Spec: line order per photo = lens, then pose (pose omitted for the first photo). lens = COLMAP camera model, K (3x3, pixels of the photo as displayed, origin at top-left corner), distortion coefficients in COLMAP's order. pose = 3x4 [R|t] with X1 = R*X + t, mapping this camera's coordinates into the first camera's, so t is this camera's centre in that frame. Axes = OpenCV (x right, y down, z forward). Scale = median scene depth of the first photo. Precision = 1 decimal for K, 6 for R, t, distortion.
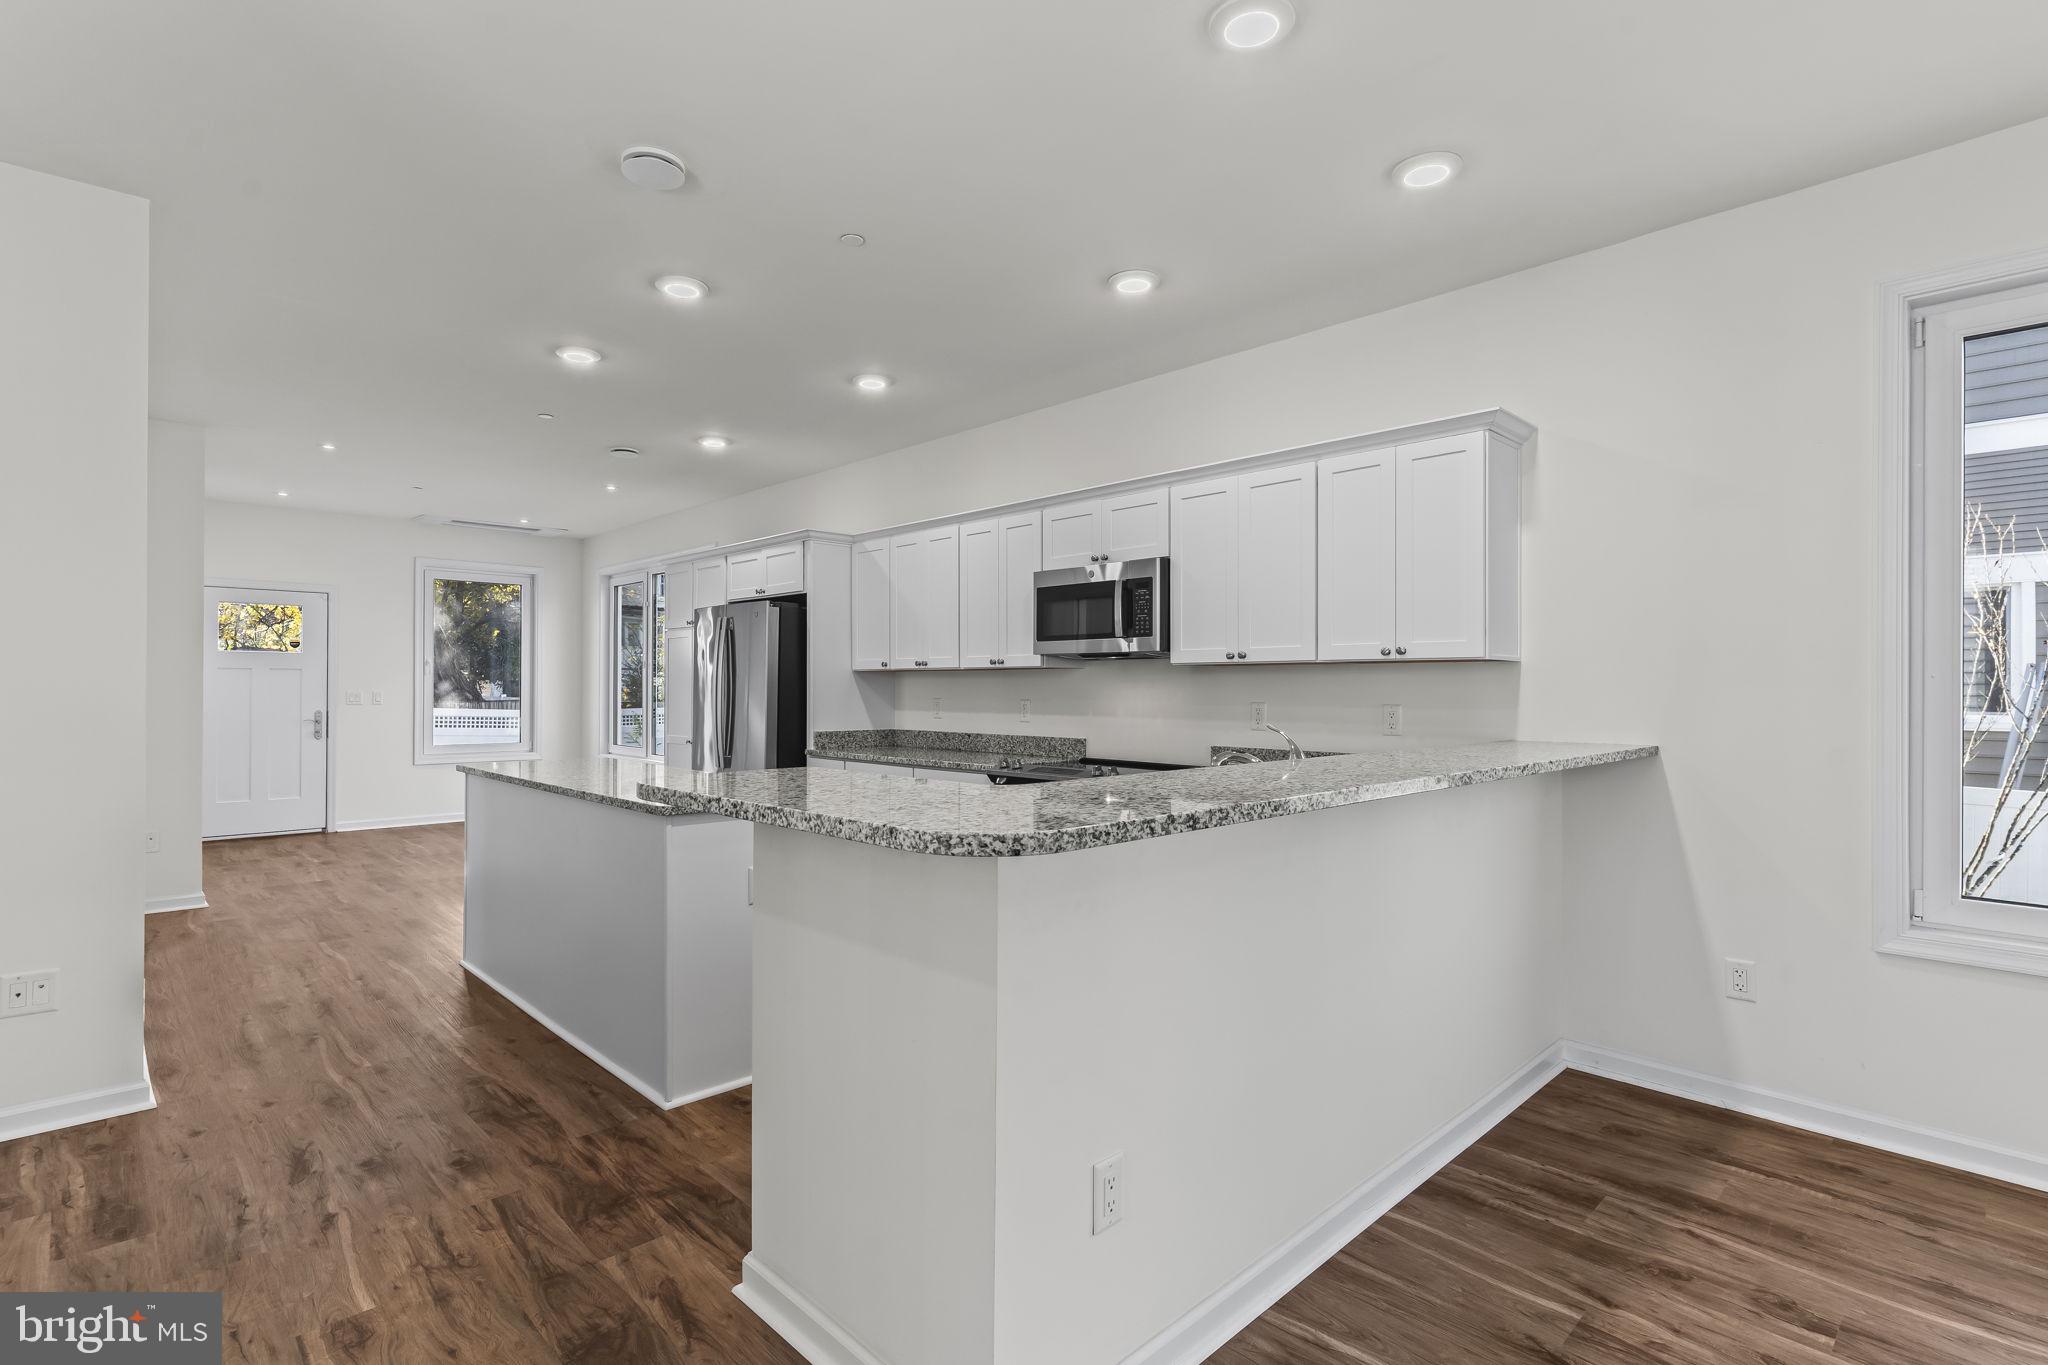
lens RADIAL K [[972.5, 0, 1015.6], [0, 972.5, 684.2], [0, 0, 1]] dist [0.002774, 0.001434]
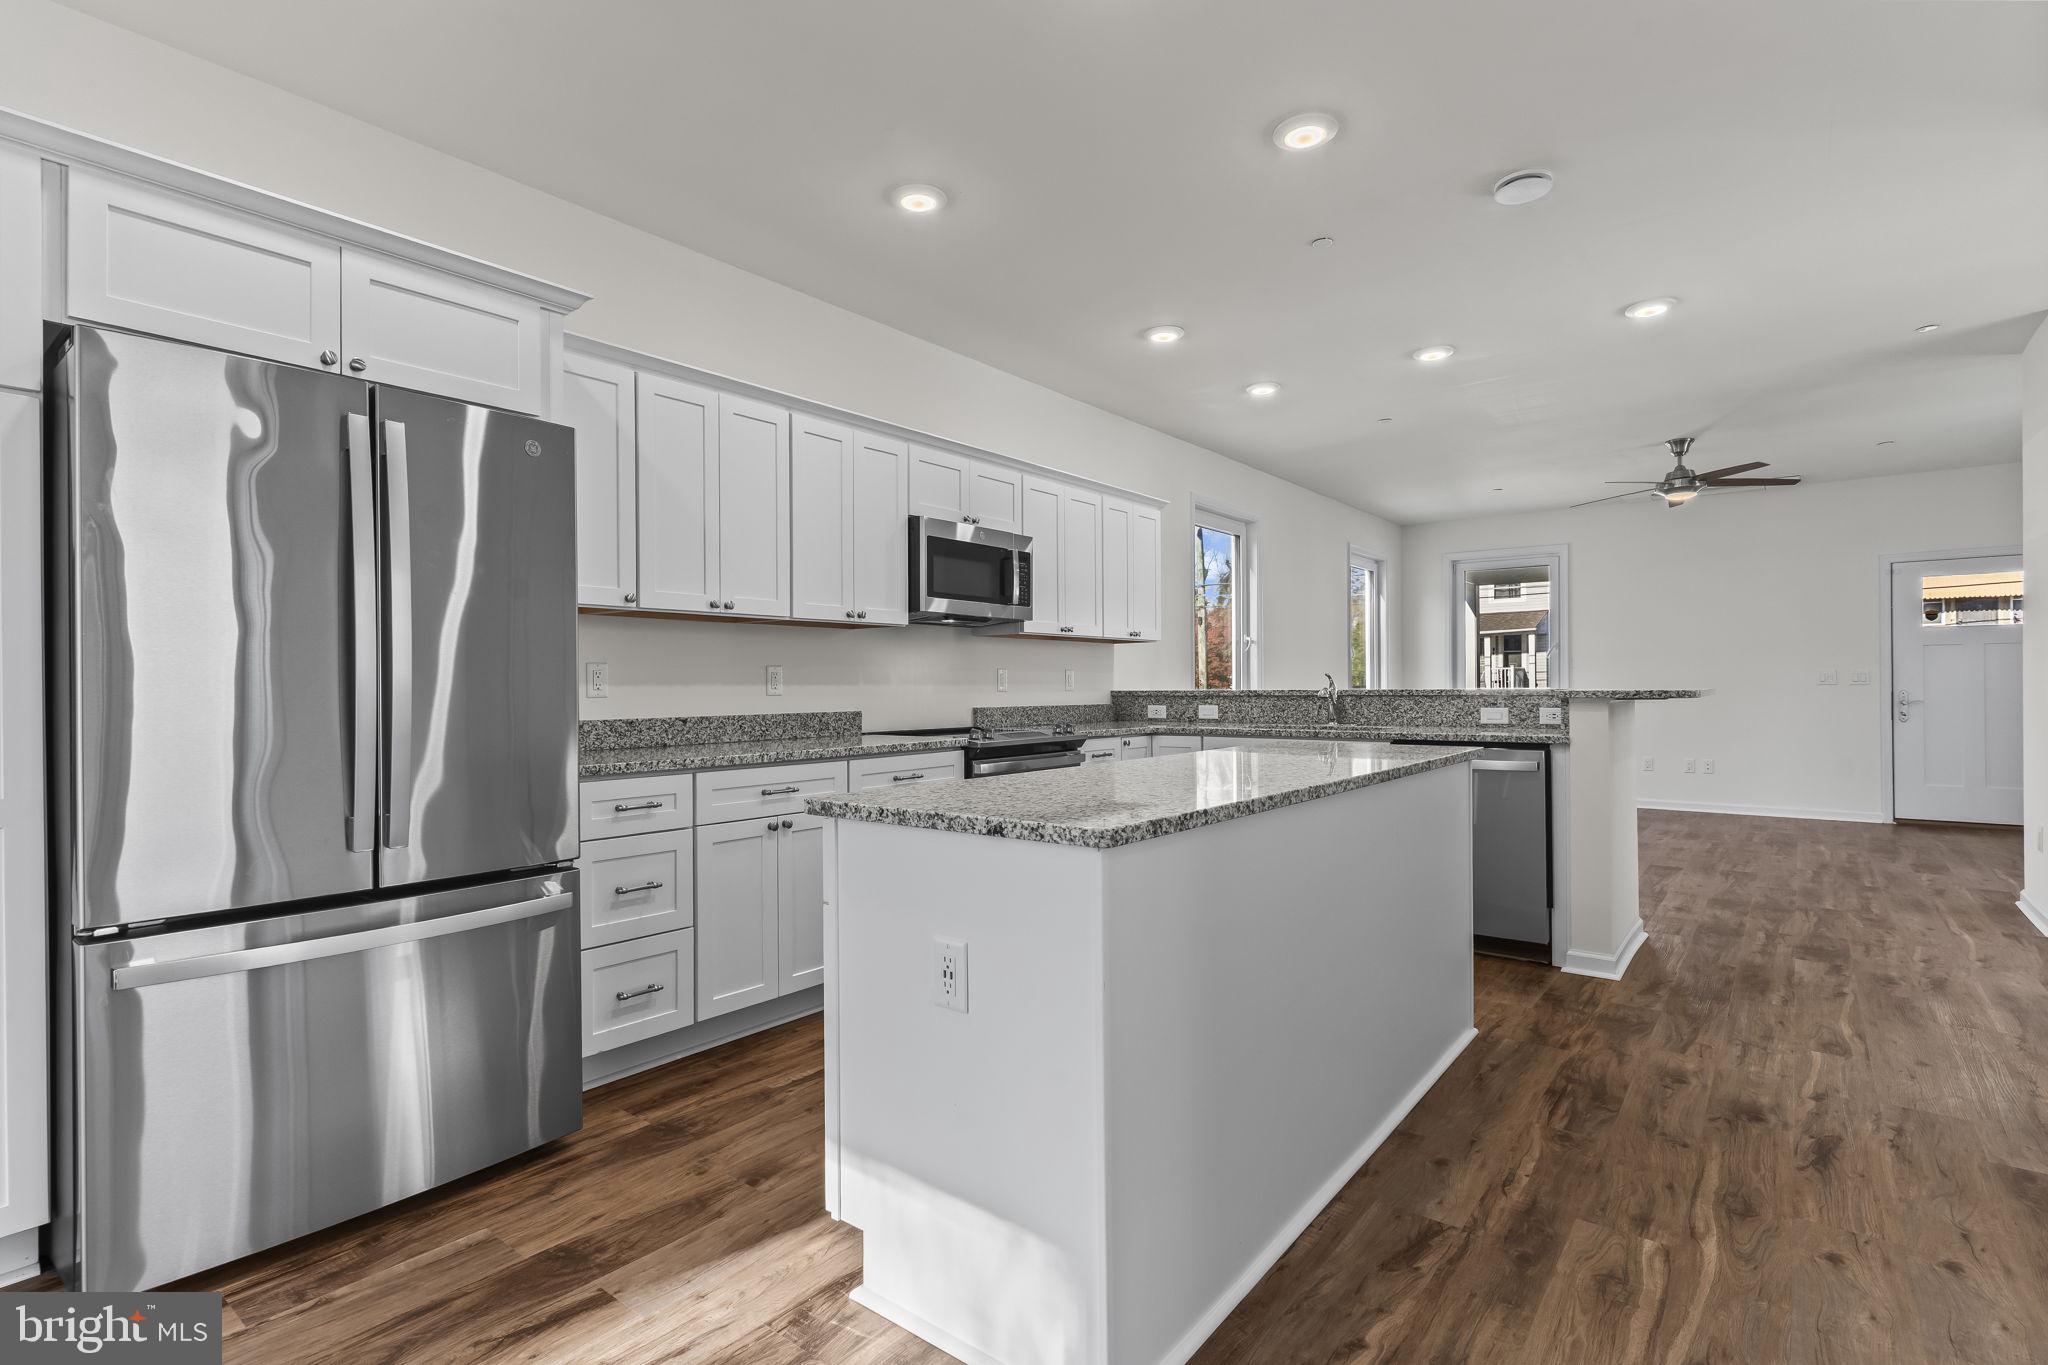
lens RADIAL K [[972.5, 0, 1015.5], [0, 972.5, 692.5], [0, 0, 1]] dist [0.002774, 0.001434]
pose [[-0.126121, -0.007580, 0.991986, -0.945159], [0.002997, 0.999963, 0.008022, 0.038916], [-0.992010, 0.003985, -0.126094, 1.144568]]
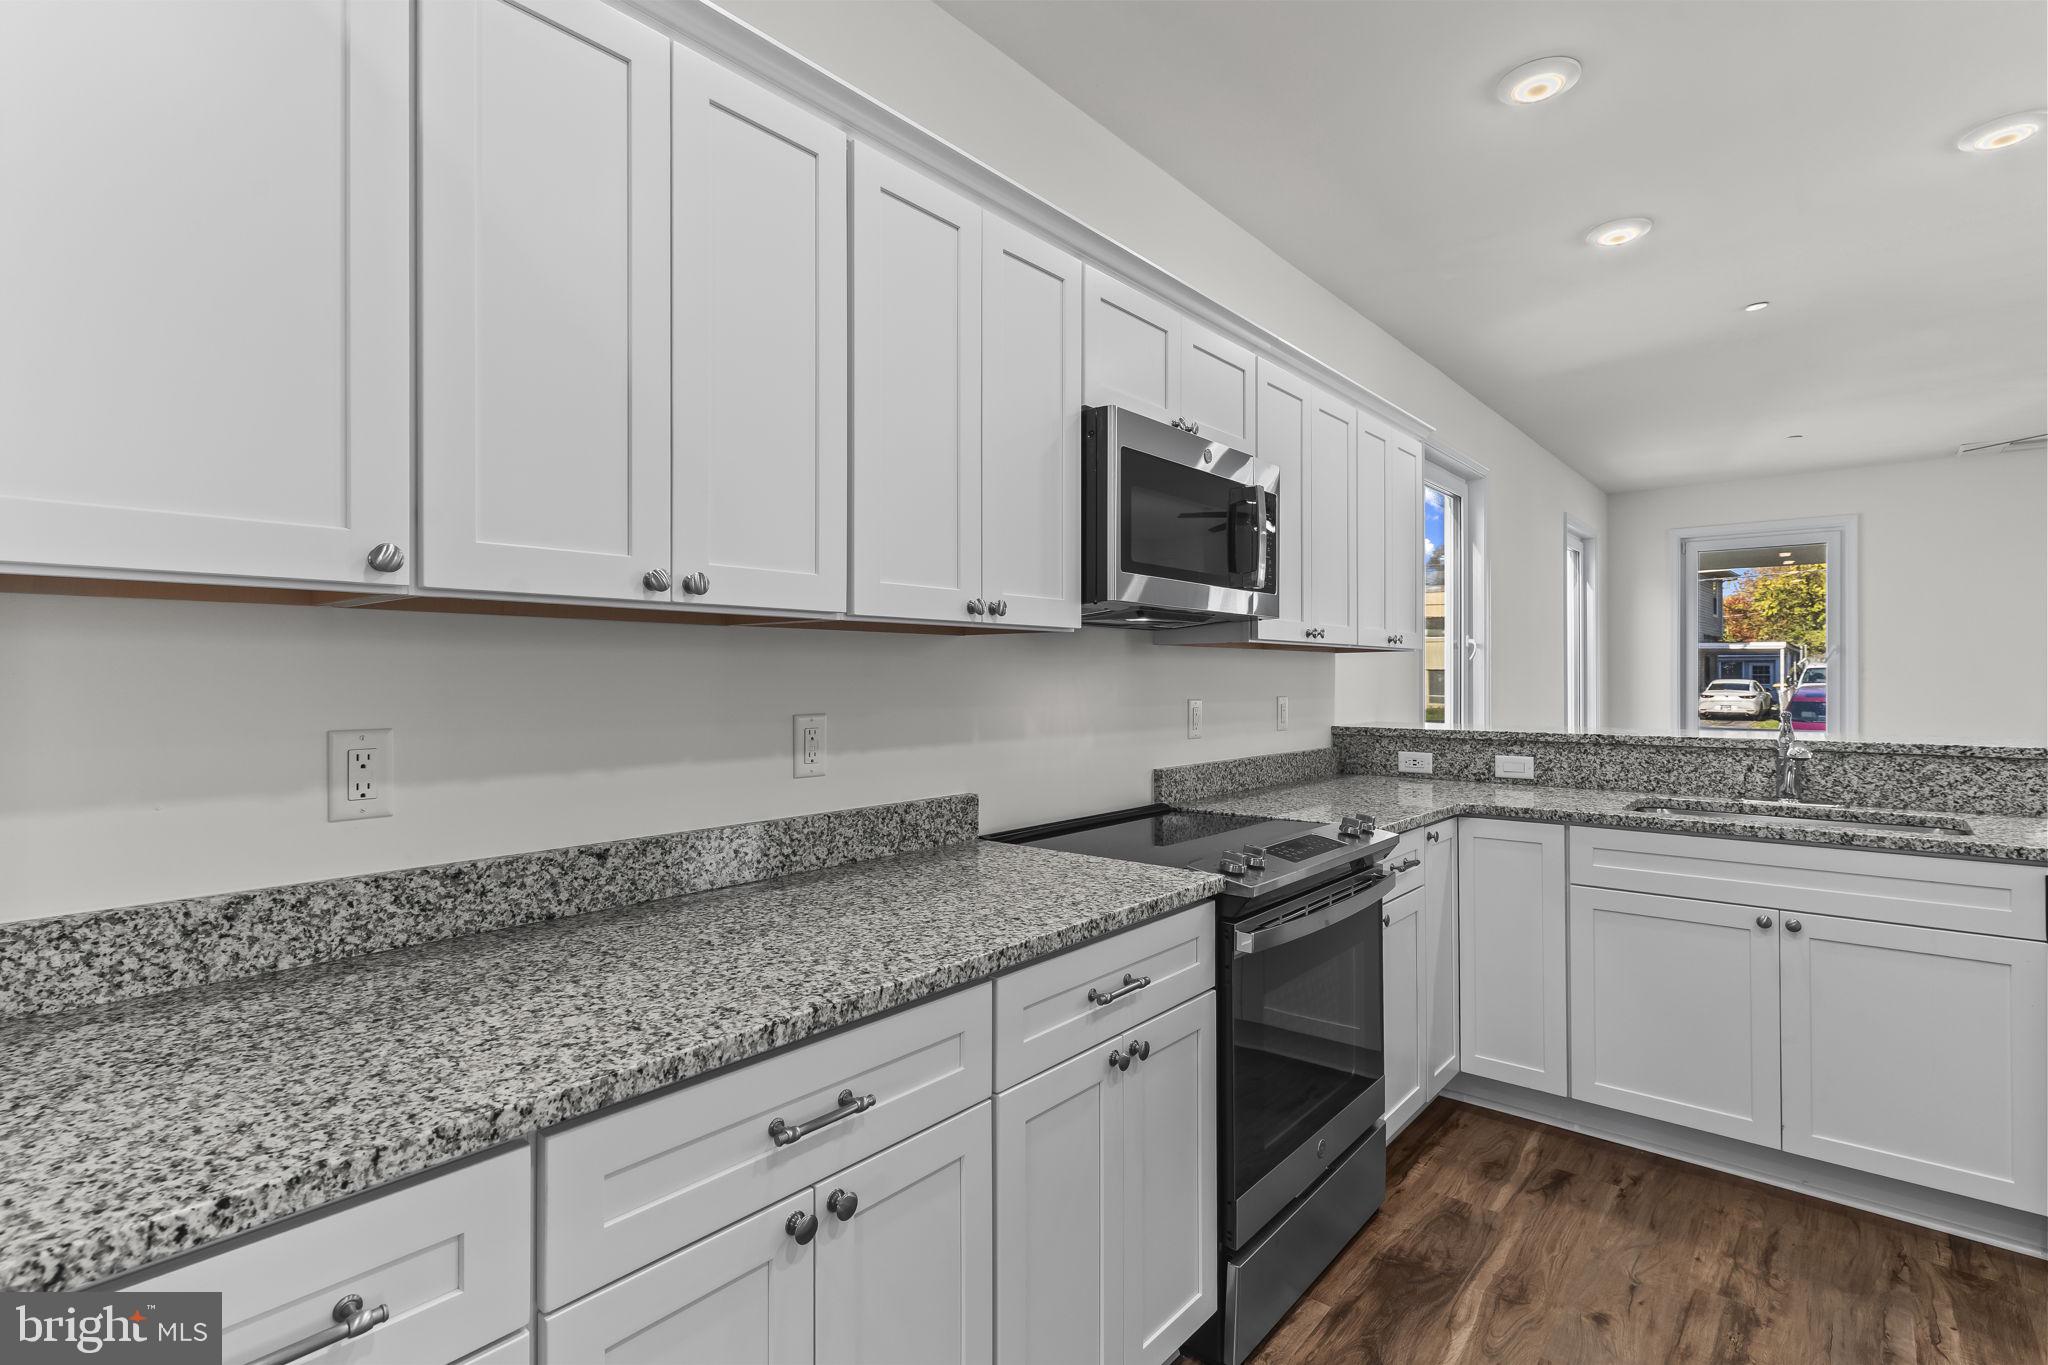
lens RADIAL K [[972.5, 0, 1017.0], [0, 972.5, 675.6], [0, 0, 1]] dist [0.002774, 0.001434]
pose [[-0.090818, 0.000974, 0.995867, -0.442176], [-0.000868, 0.999999, -0.001058, 0.002727], [-0.995867, -0.000961, -0.090817, 1.202458]]
